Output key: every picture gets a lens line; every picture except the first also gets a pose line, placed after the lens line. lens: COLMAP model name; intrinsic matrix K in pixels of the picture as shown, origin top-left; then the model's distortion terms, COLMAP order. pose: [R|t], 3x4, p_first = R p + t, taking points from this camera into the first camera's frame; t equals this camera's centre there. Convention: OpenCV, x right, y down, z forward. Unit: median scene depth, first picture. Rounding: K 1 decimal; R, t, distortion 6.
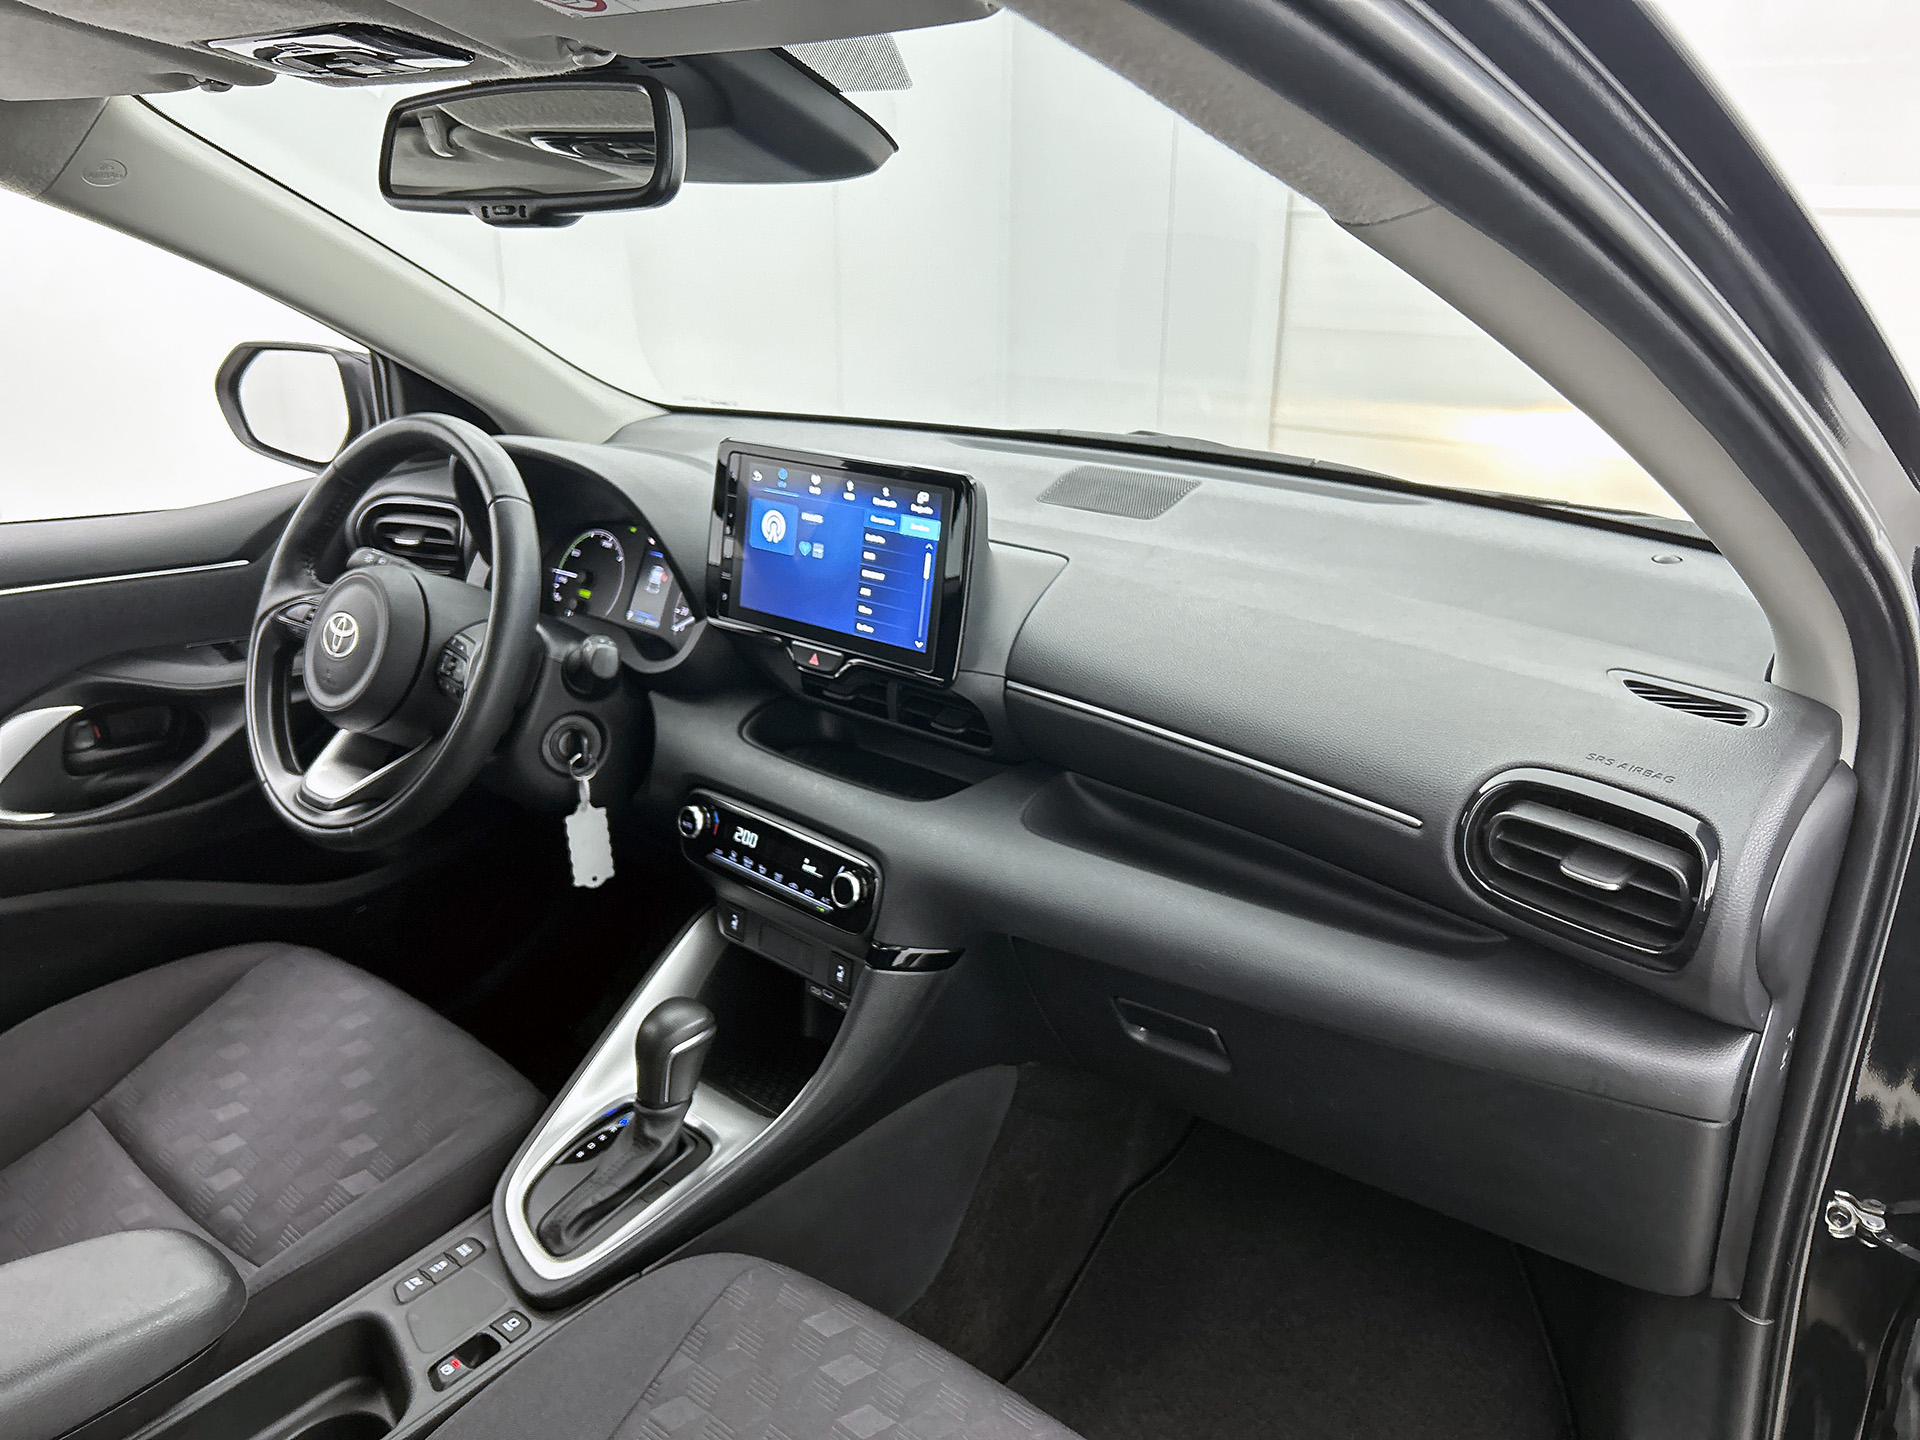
lens RADIAL K [[1476.9, 0, 959.1], [0, 1476.9, 735.0], [0, 0, 1]] dist [0.036971, -0.050917]
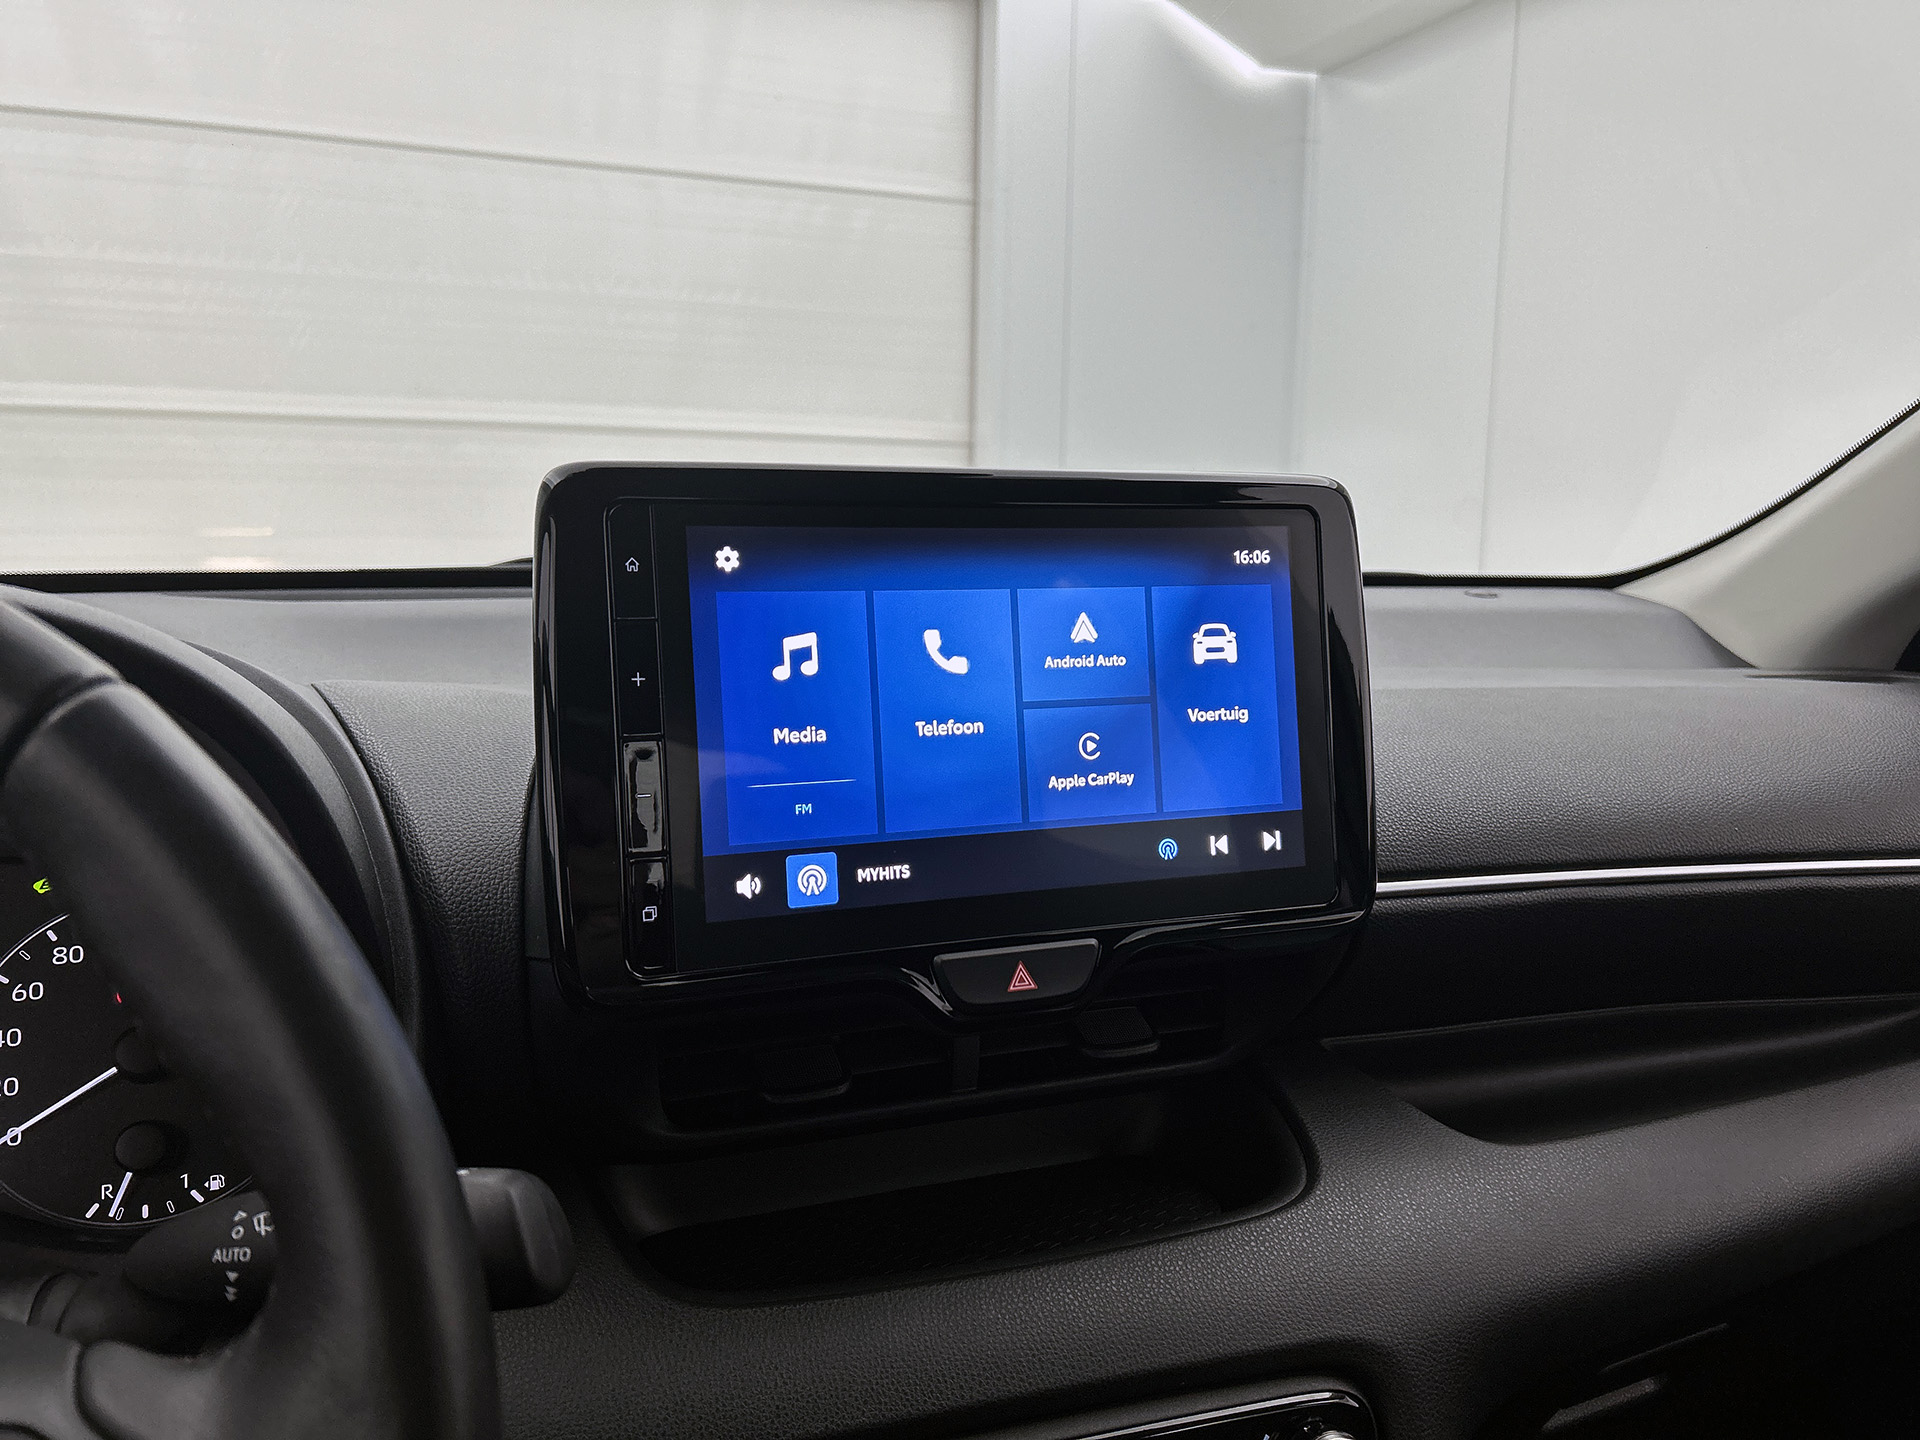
lens RADIAL K [[1476.9, 0, 978.3], [0, 1476.9, 728.1], [0, 0, 1]] dist [0.036971, -0.050917]
pose [[0.467602, -0.132627, 0.873933, -0.456774], [0.291415, 0.956536, -0.010760, -0.118732], [-0.834521, 0.259708, 0.485928, 0.829134]]
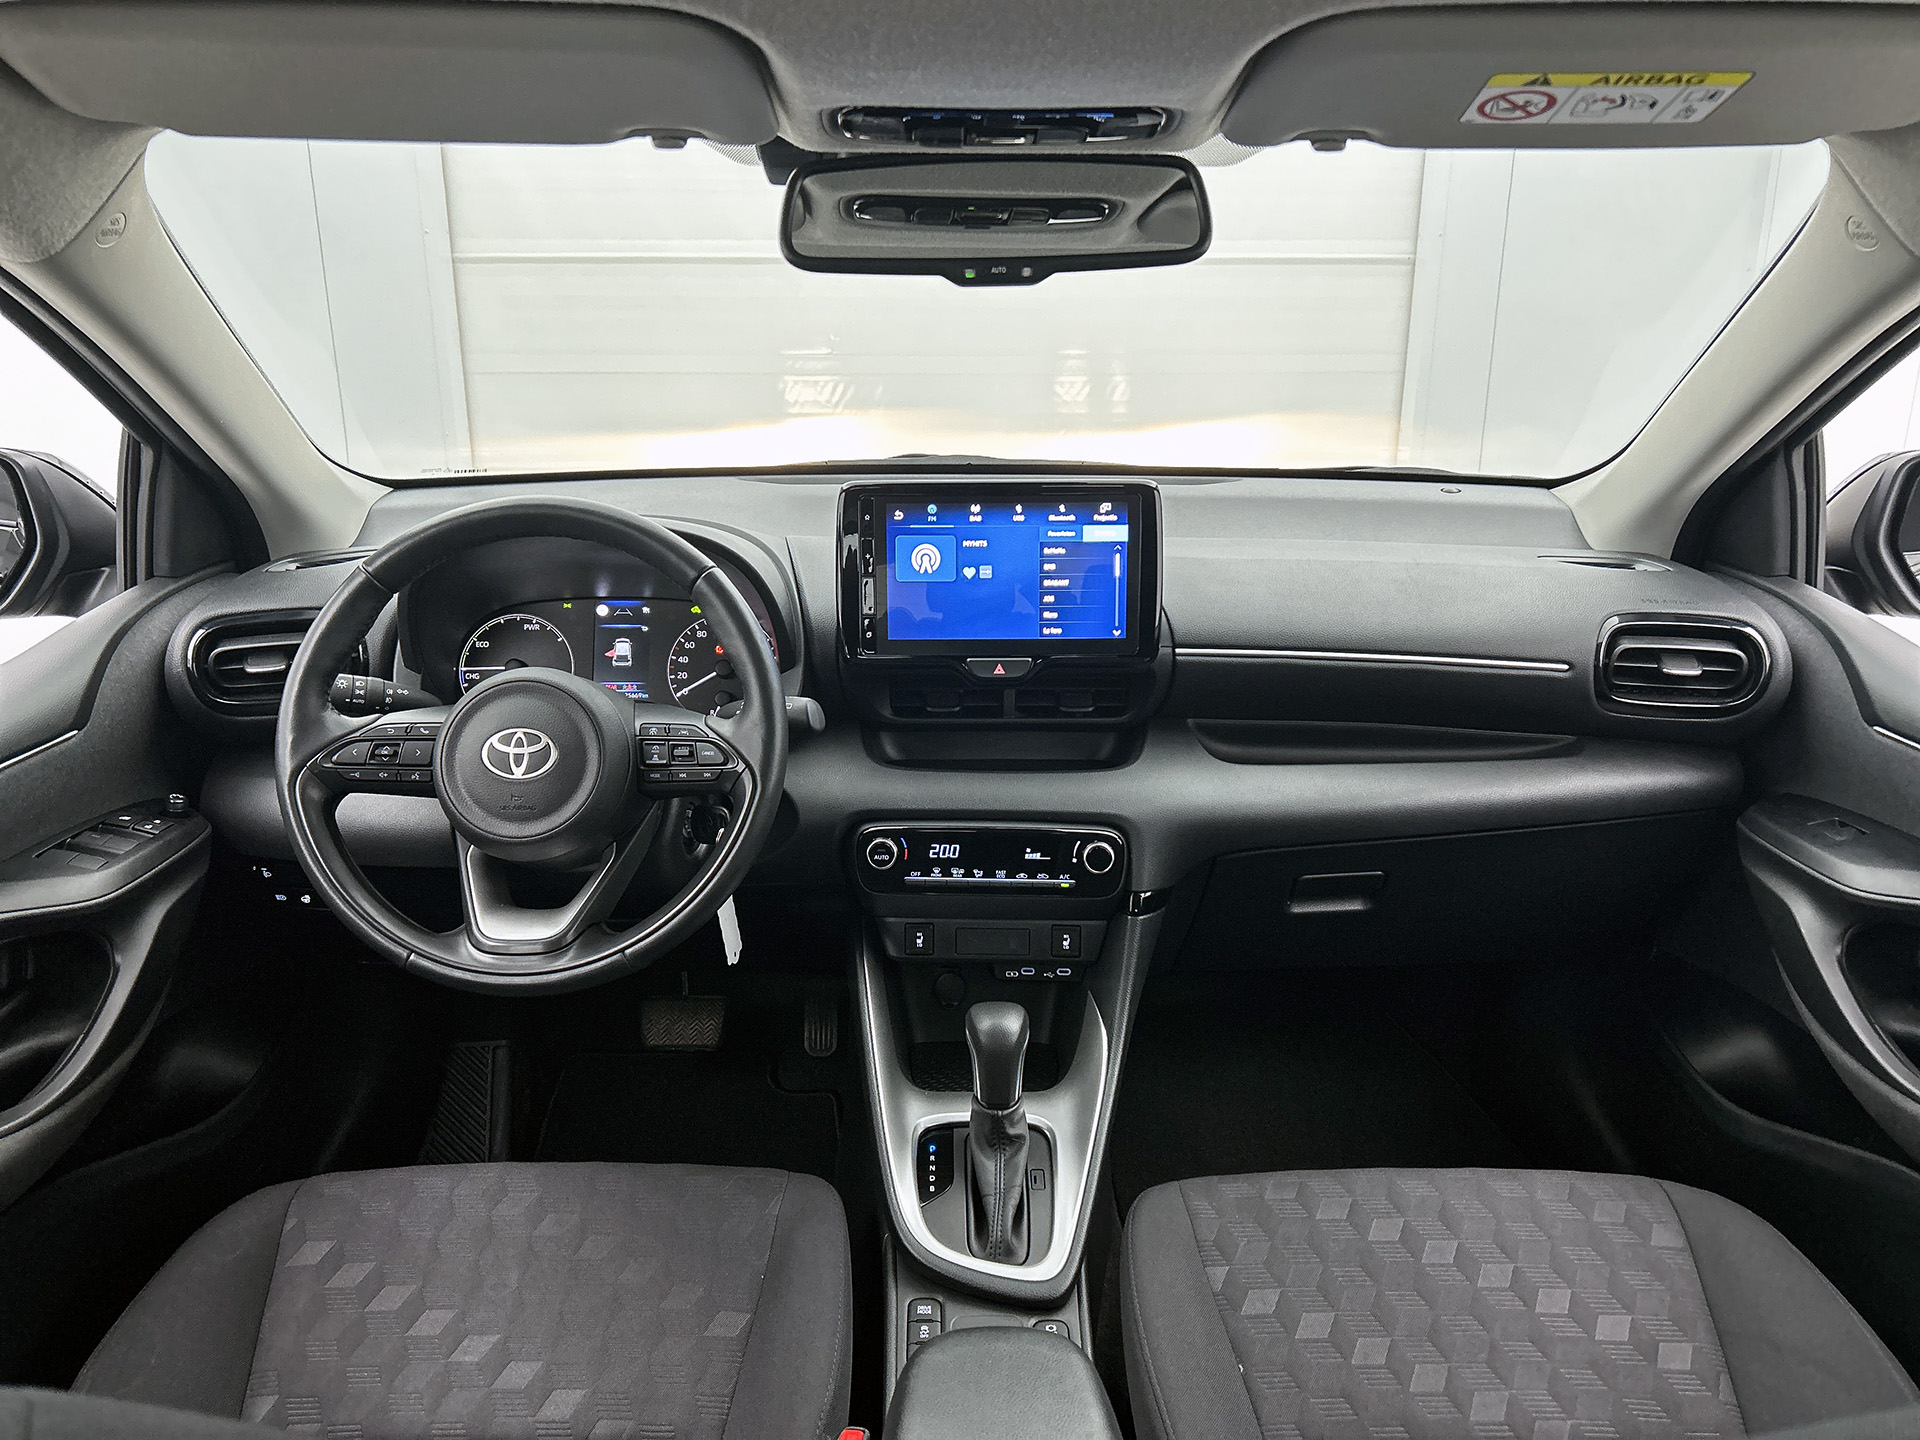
lens RADIAL K [[1476.9, 0, 984.0], [0, 1476.9, 718.4], [0, 0, 1]] dist [0.036971, -0.050917]
pose [[0.750025, -0.205609, 0.628639, -0.833937], [0.226913, 0.972759, 0.047432, -0.073053], [-0.621267, 0.107071, 0.776249, 0.164246]]
